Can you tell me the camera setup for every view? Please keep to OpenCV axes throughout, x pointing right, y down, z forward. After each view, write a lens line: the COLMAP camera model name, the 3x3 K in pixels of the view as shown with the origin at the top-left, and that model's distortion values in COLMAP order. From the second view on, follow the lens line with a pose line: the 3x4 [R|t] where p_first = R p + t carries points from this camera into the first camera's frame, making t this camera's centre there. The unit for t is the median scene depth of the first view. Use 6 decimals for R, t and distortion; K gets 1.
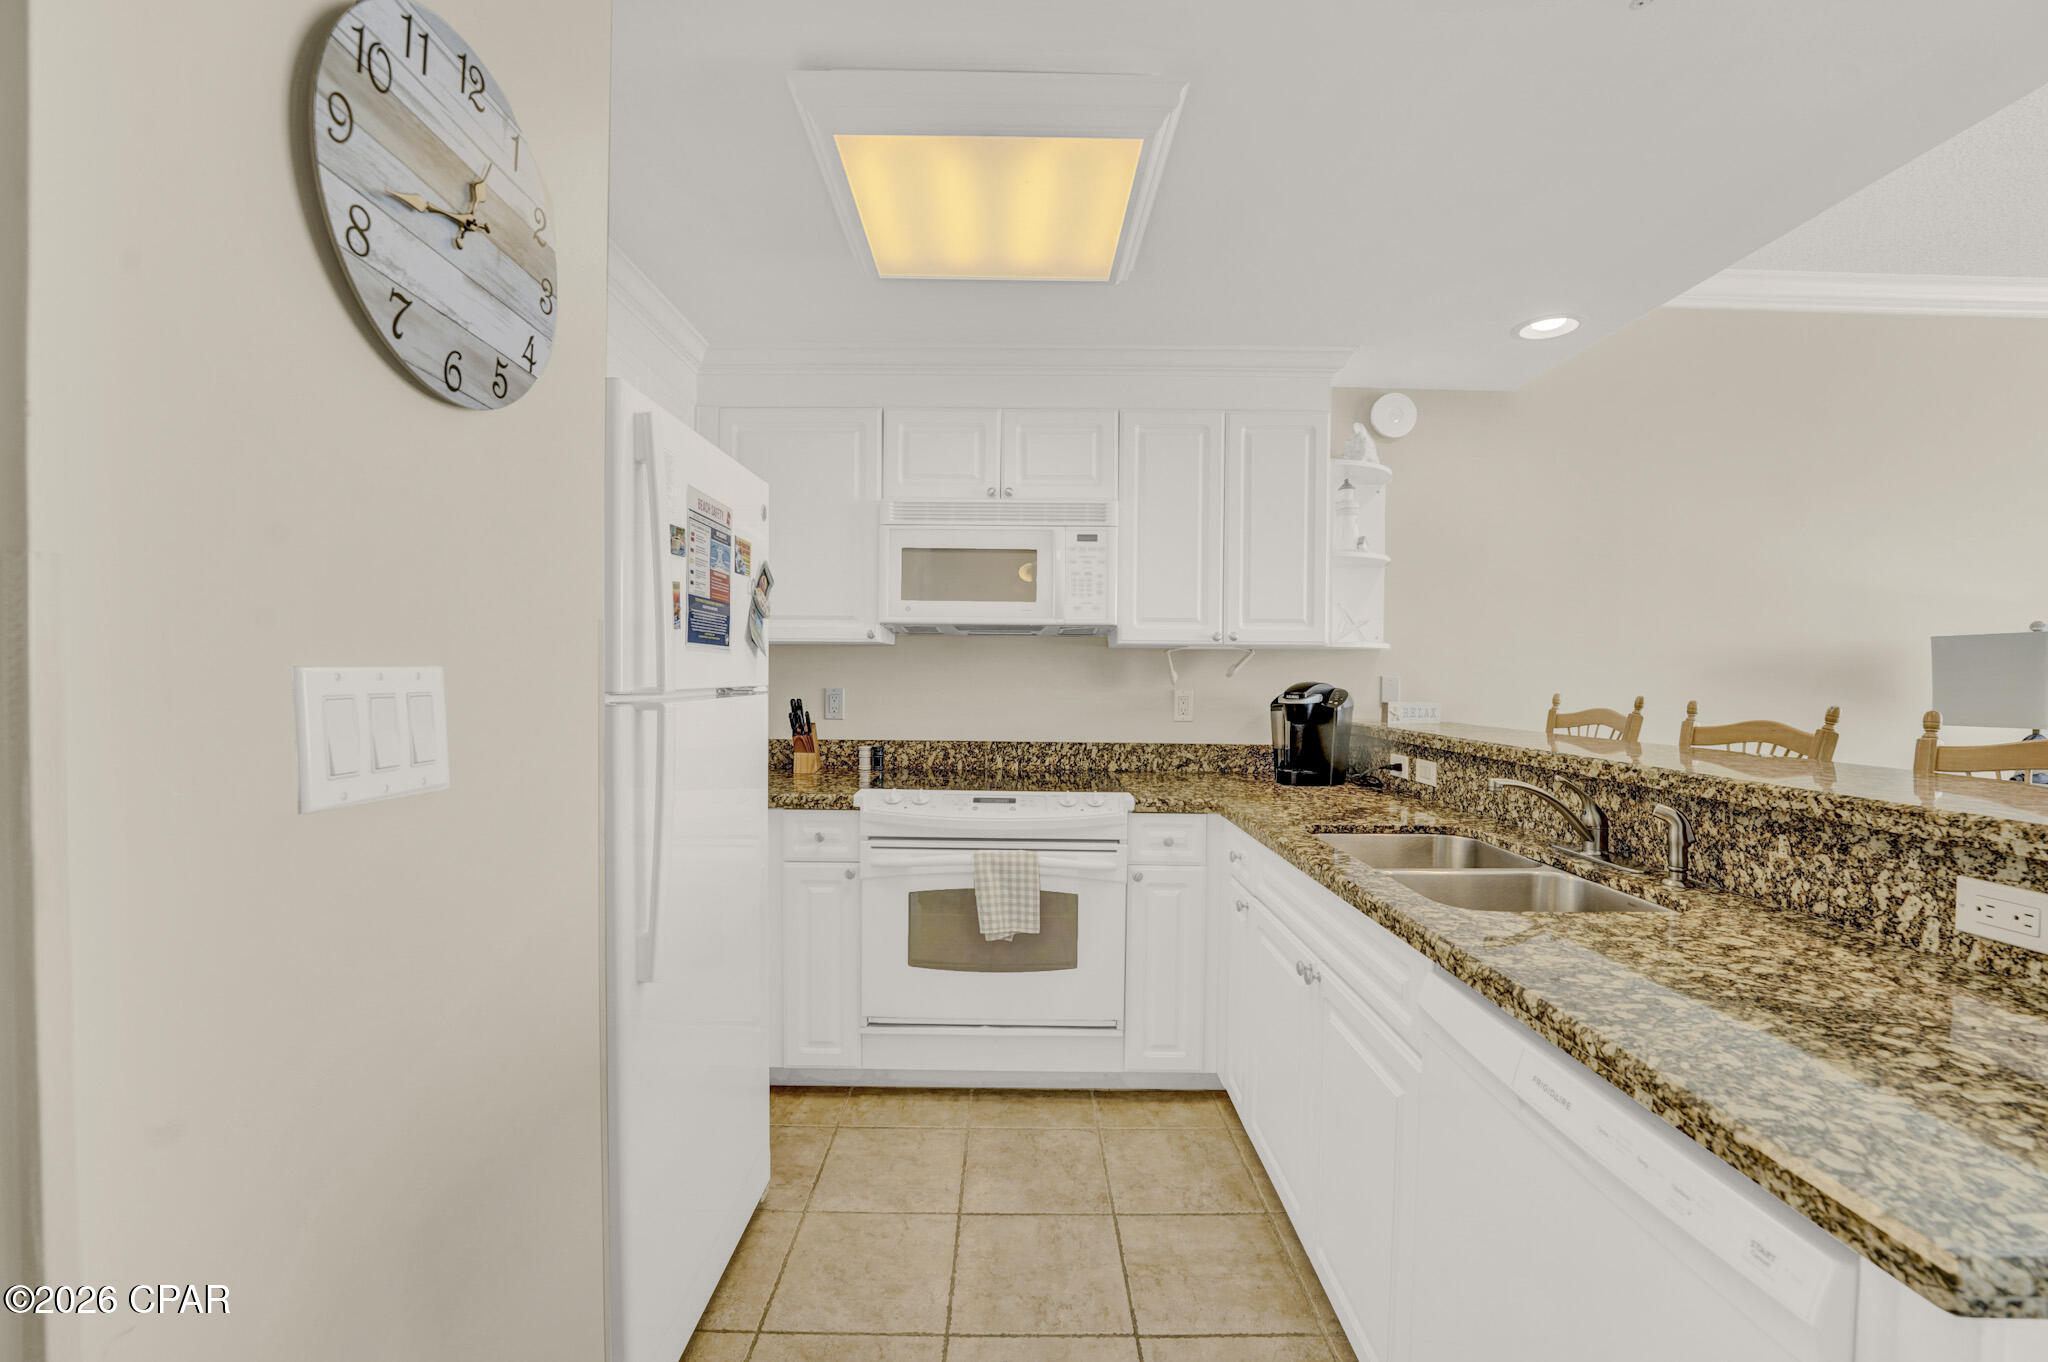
lens RADIAL K [[836.7, 0, 1020.3], [0, 836.7, 691.4], [0, 0, 1]] dist [0.000636, 0.000023]
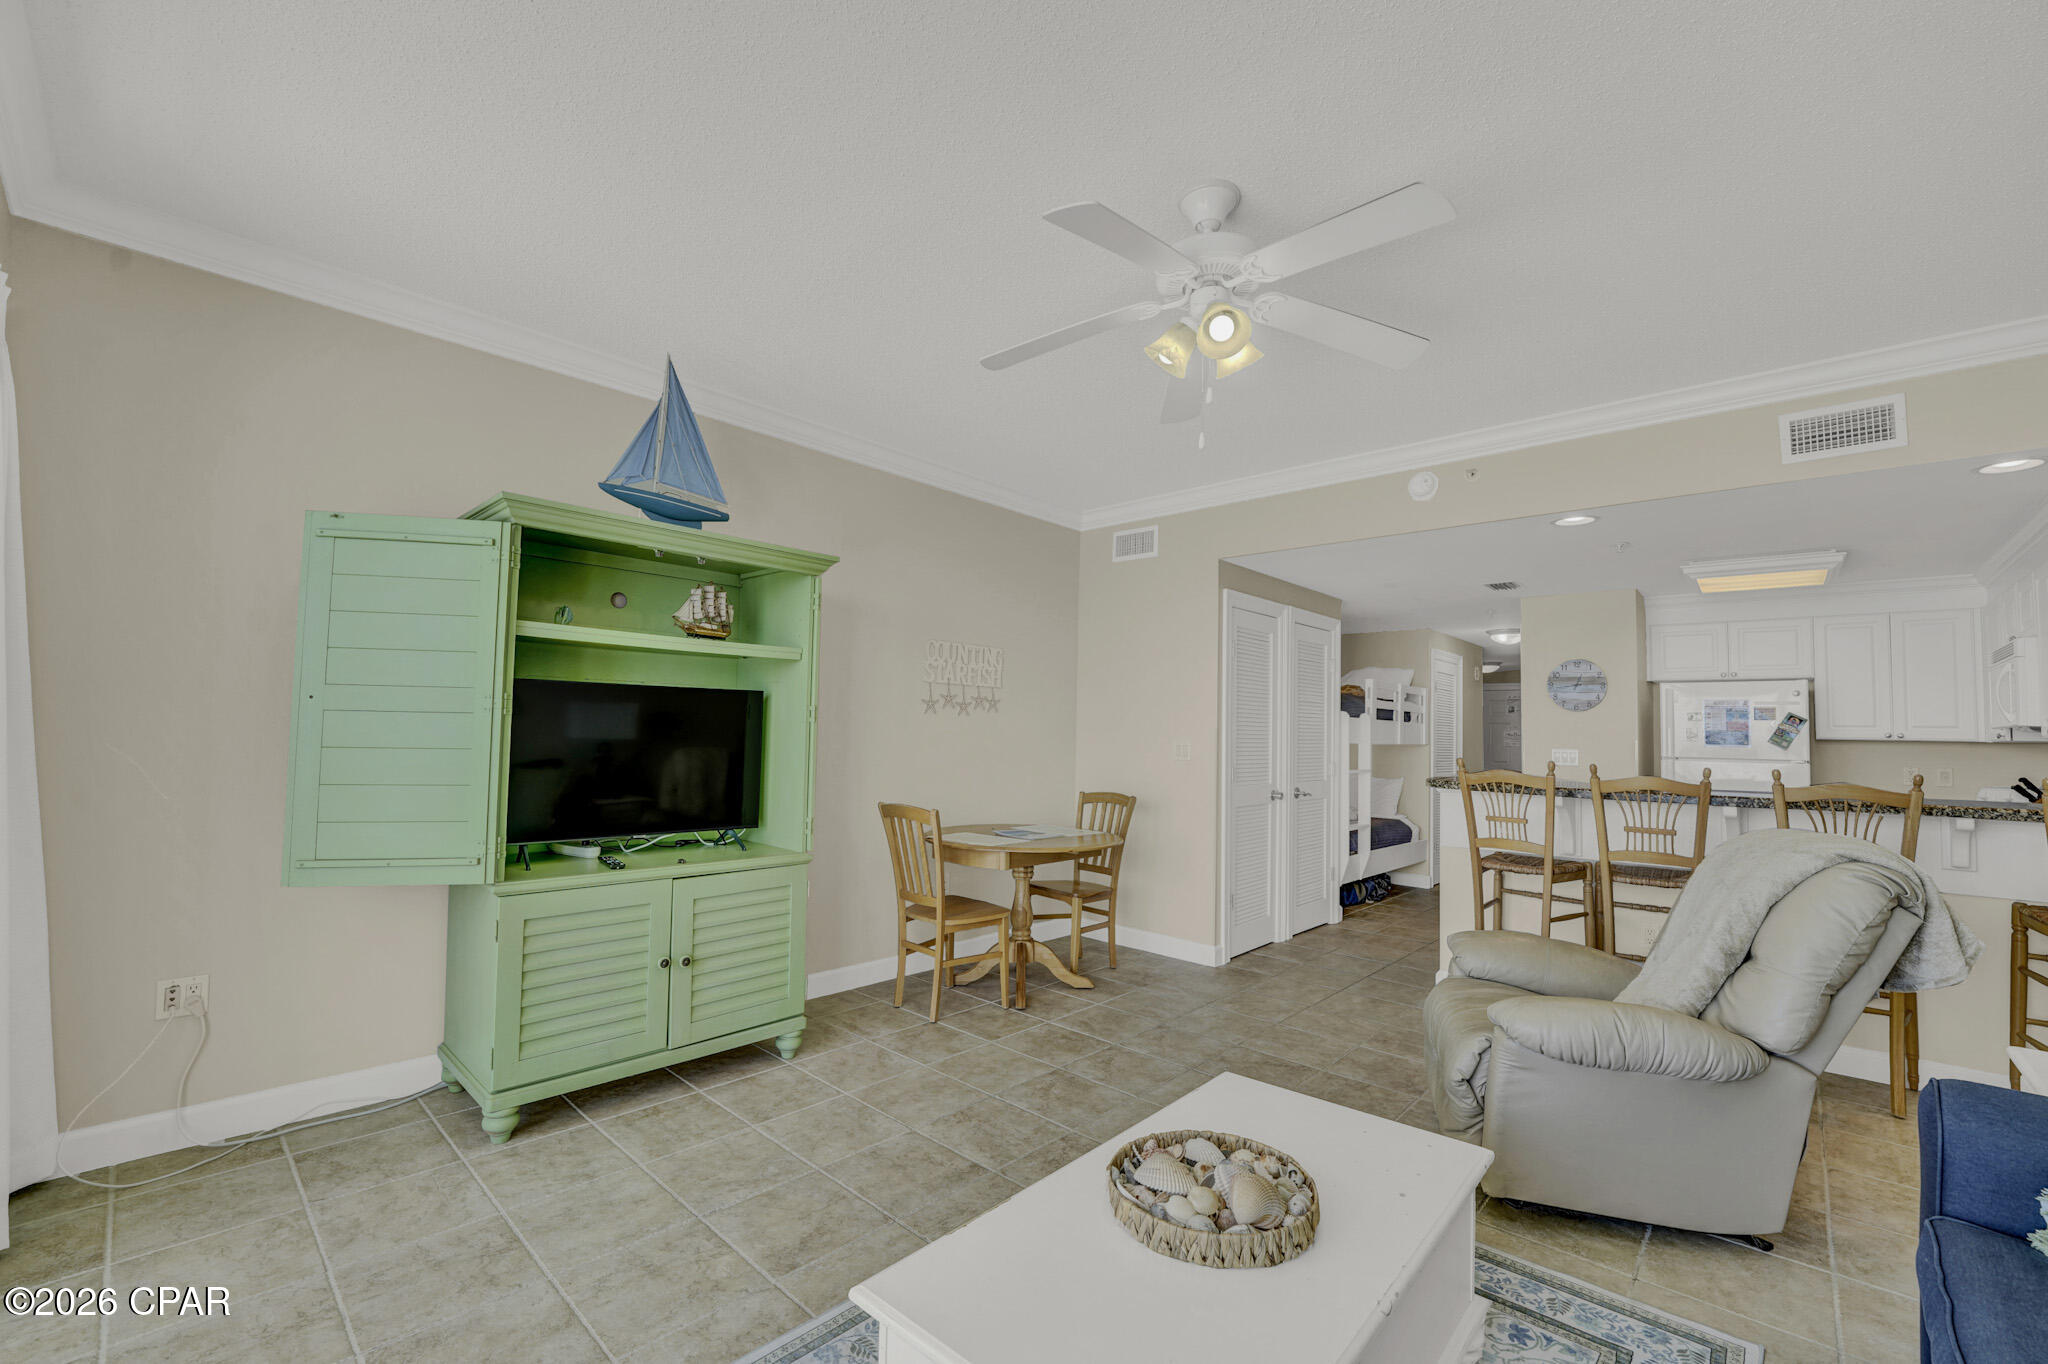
lens RADIAL K [[838.6, 0, 1013.3], [0, 838.6, 696.0], [0, 0, 1]] dist [-0.020795, -0.000052]
pose [[-0.687634, -0.055323, -0.723946, 2.235357], [-0.042697, 0.998448, -0.035745, -0.009466], [0.724801, 0.006331, -0.688930, 0.704413]]
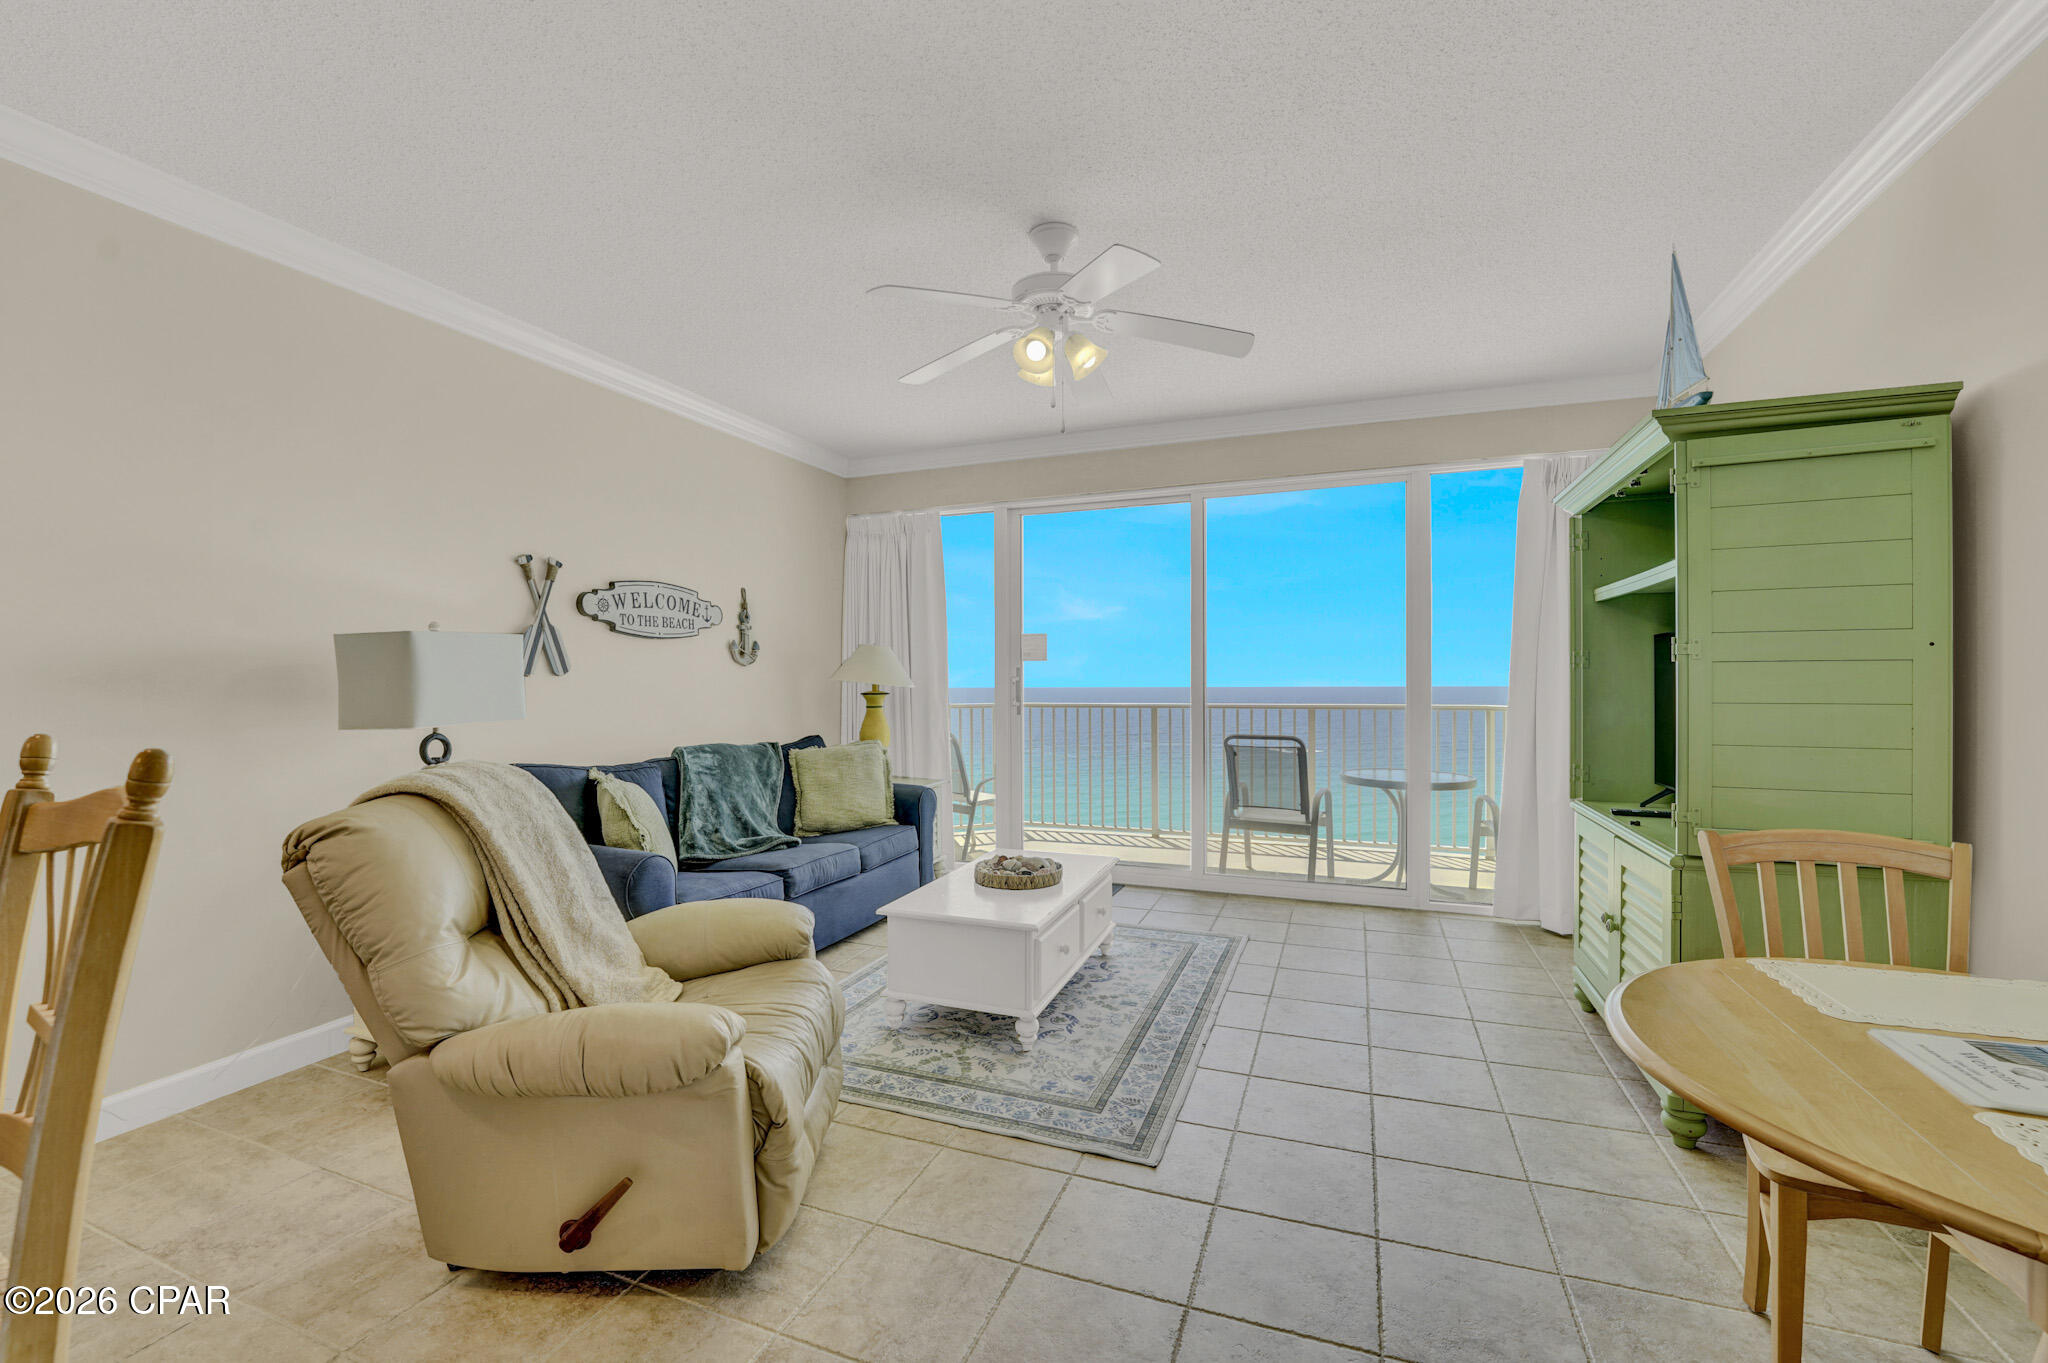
lens RADIAL K [[860.0, 0, 1014.6], [0, 860.0, 681.9], [0, 0, 1]] dist [-0.000278, -0.000065]
pose [[0.374529, -0.012763, 0.927127, 0.528153], [0.023858, 0.999707, 0.004124, -0.003184], [-0.926908, 0.020575, 0.374724, -0.061903]]
